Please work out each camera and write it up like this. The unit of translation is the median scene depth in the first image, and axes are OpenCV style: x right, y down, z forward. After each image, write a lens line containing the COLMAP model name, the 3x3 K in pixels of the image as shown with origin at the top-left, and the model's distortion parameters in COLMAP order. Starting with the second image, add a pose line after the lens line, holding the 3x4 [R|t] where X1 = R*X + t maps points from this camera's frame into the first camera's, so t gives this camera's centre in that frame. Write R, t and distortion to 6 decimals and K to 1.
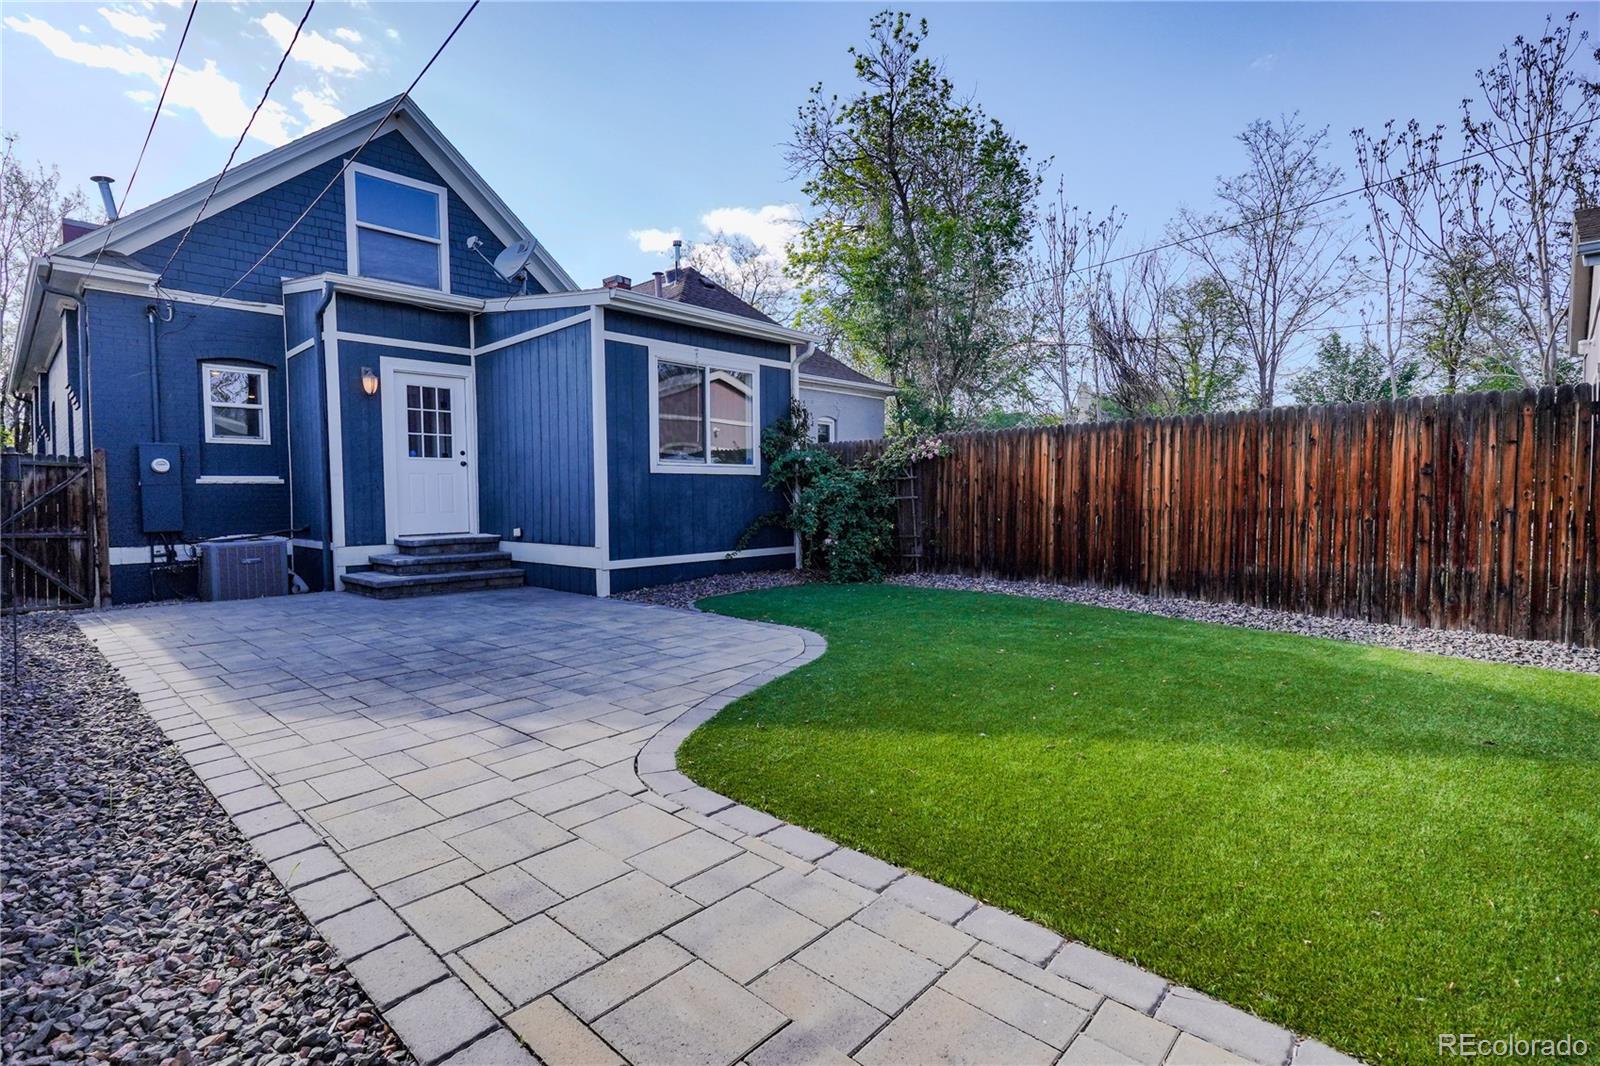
lens RADIAL K [[762.1, 0, 786.3], [0, 762.1, 526.7], [0, 0, 1]] dist [0.012890, -0.004083]
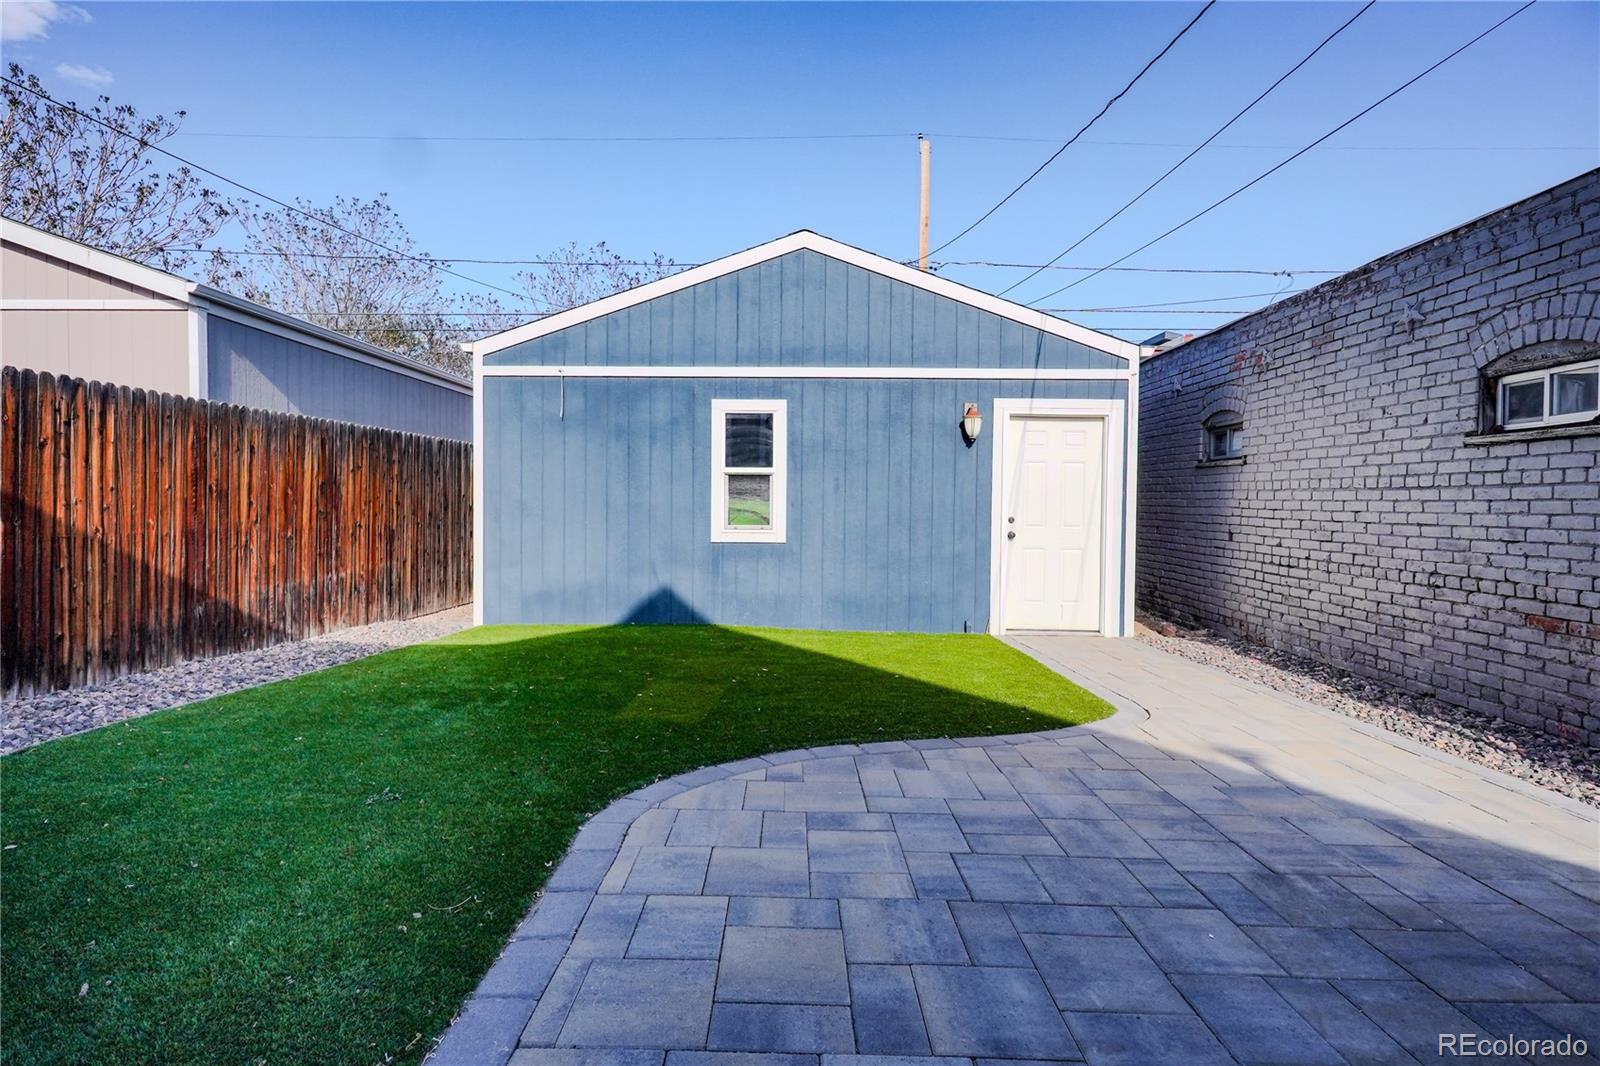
lens RADIAL K [[762.1, 0, 789.5], [0, 762.1, 521.2], [0, 0, 1]] dist [0.012890, -0.004083]
pose [[-0.682454, -0.015873, 0.730756, -0.265880], [0.025317, 0.998651, 0.045335, -0.039898], [-0.730490, 0.049439, -0.681132, 0.844661]]
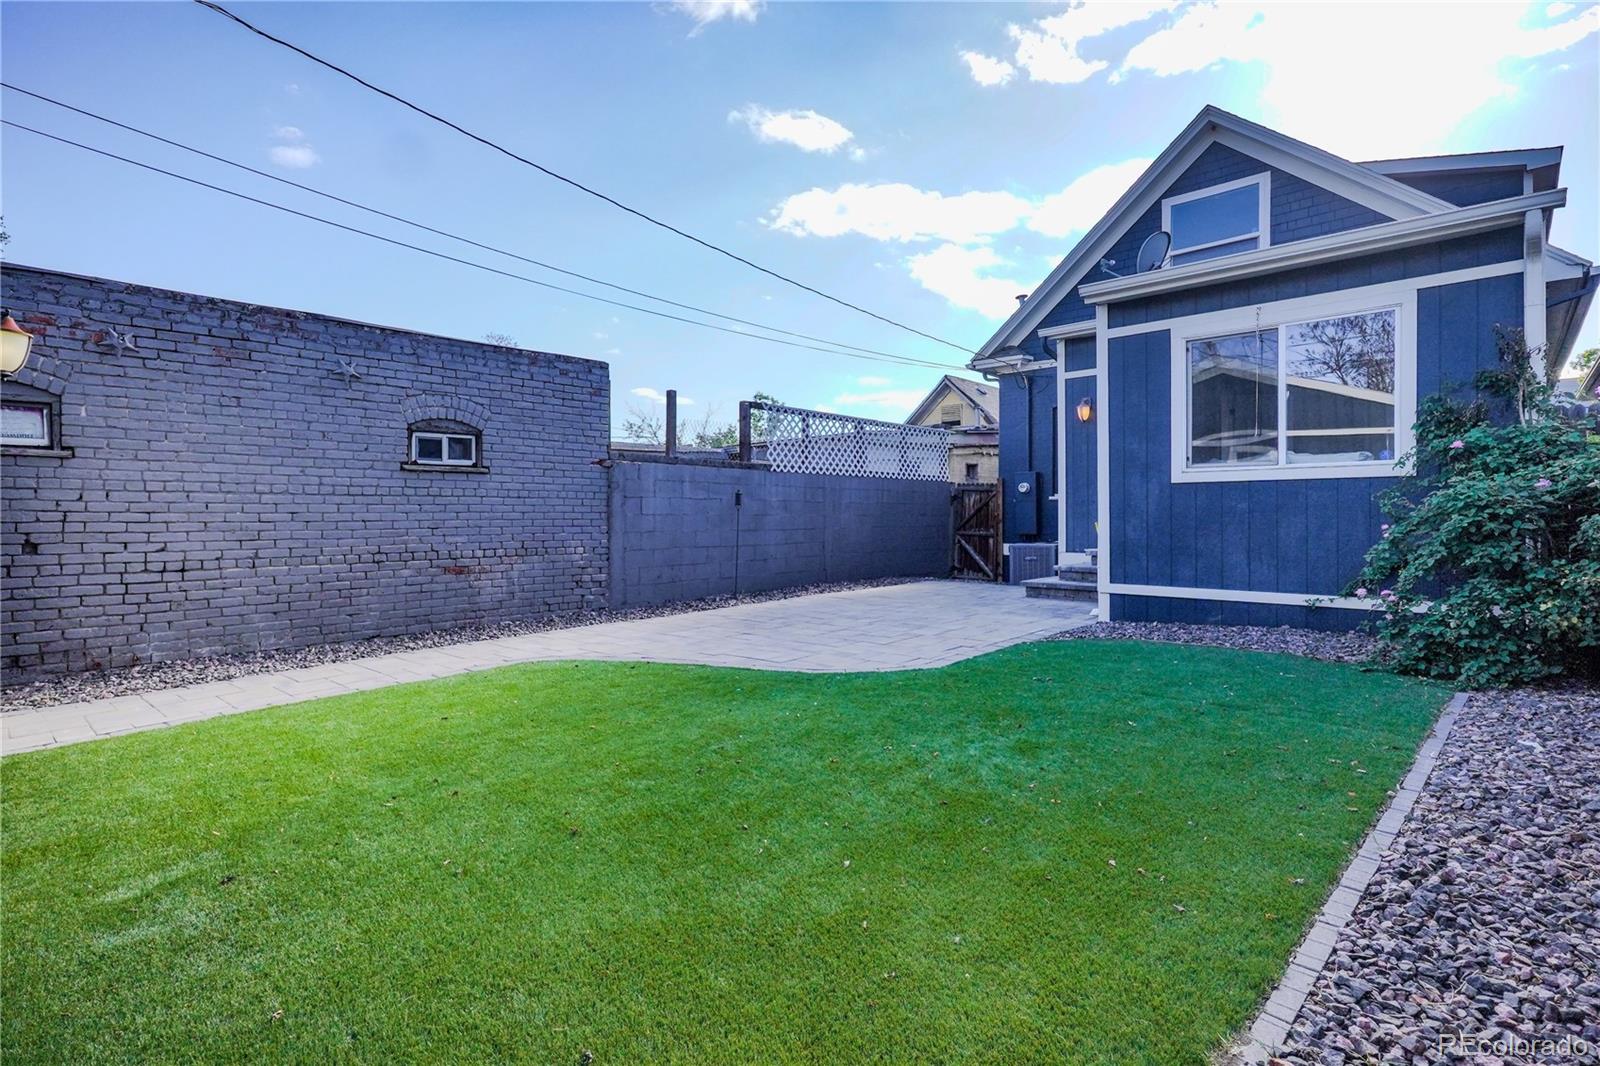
lens RADIAL K [[762.1, 0, 783.0], [0, 762.1, 521.7], [0, 0, 1]] dist [0.012890, -0.004083]
pose [[0.008451, 0.019449, -0.999775, 0.620231], [-0.034036, 0.999237, 0.019151, -0.029899], [0.999385, 0.033867, 0.009106, 0.562411]]
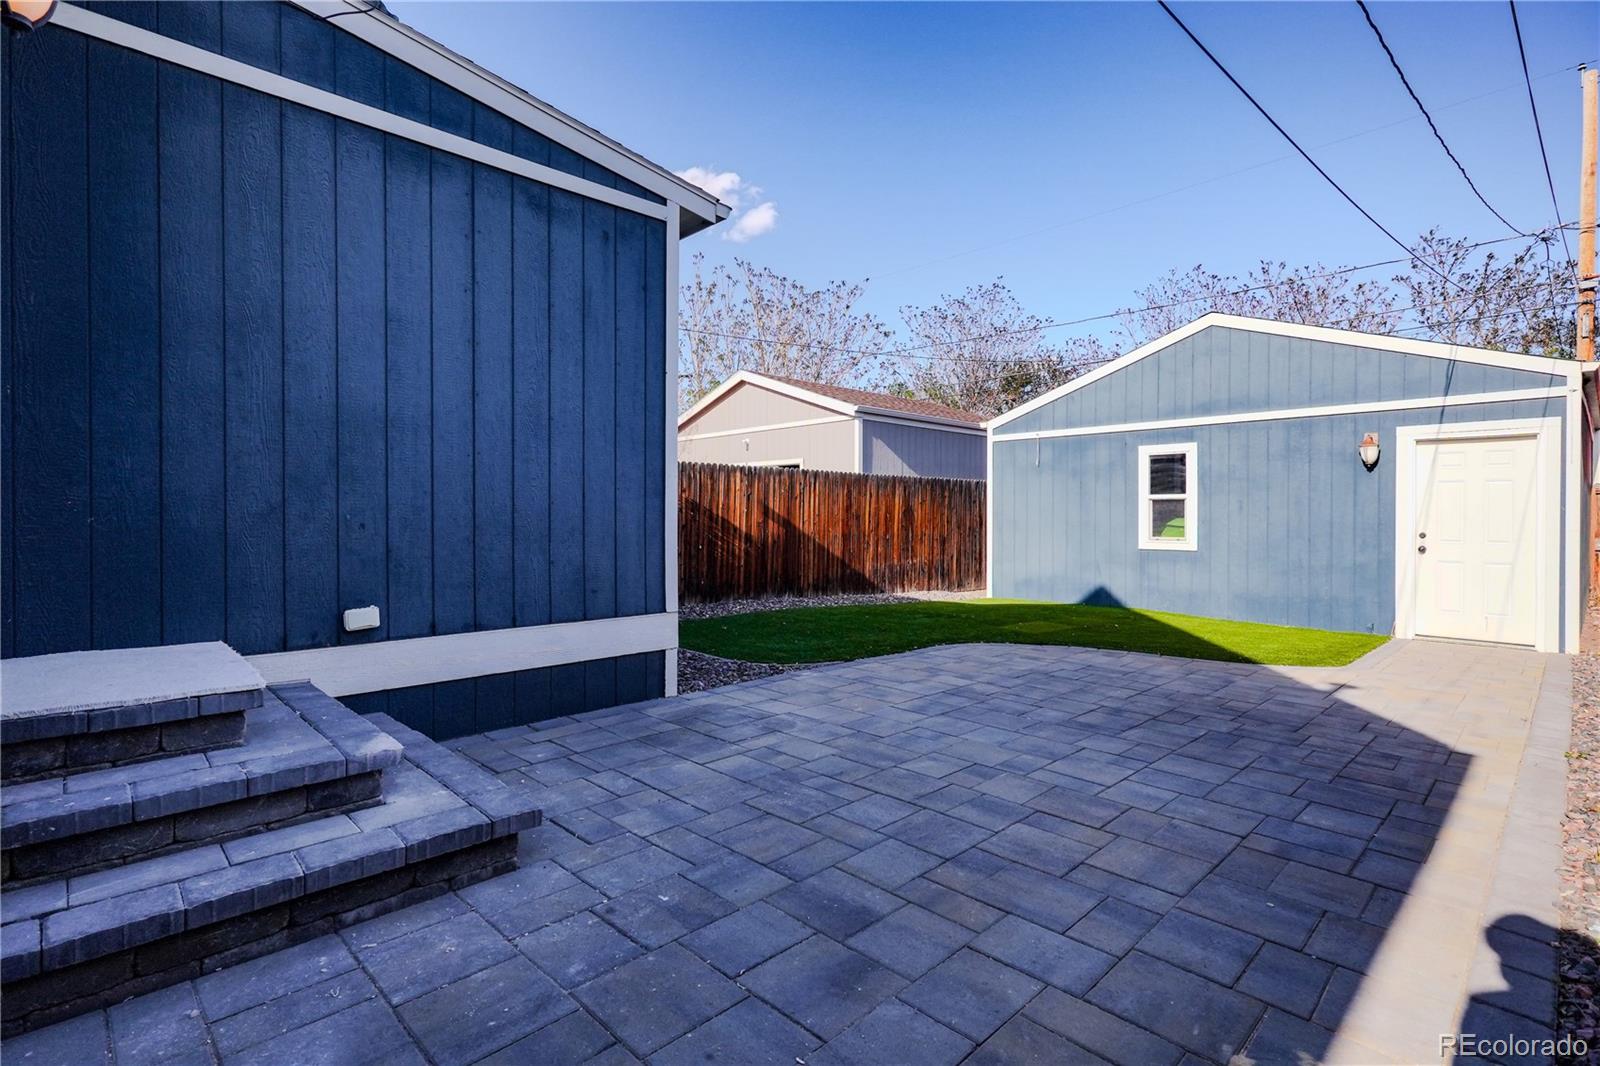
lens RADIAL K [[762.1, 0, 792.2], [0, 762.1, 534.4], [0, 0, 1]] dist [0.012890, -0.004083]
pose [[0.038280, -0.013201, 0.999180, -0.771022], [0.034335, 0.999340, 0.011888, -0.035198], [-0.998677, 0.033852, 0.038708, 0.818442]]
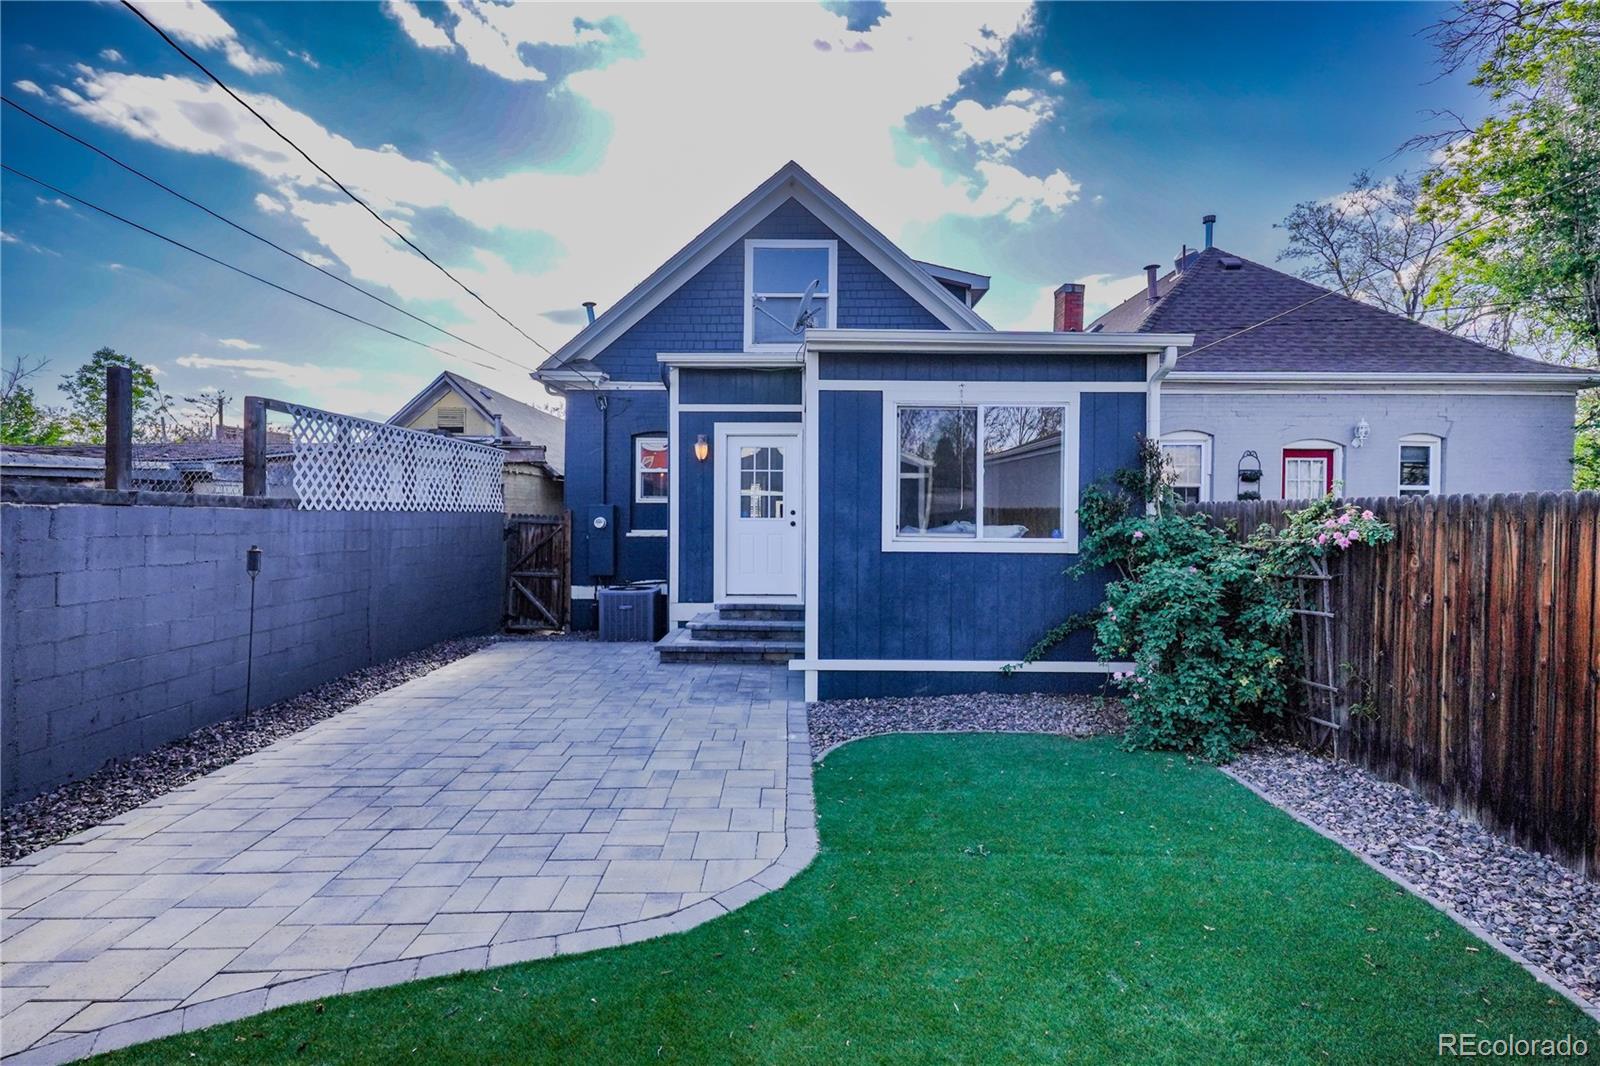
lens RADIAL K [[762.1, 0, 791.0], [0, 762.1, 518.4], [0, 0, 1]] dist [0.012890, -0.004083]
pose [[0.688170, 0.020878, -0.725249, 0.315529], [-0.042128, 0.999049, -0.011215, -0.089429], [0.724326, 0.038272, 0.688395, 0.381243]]
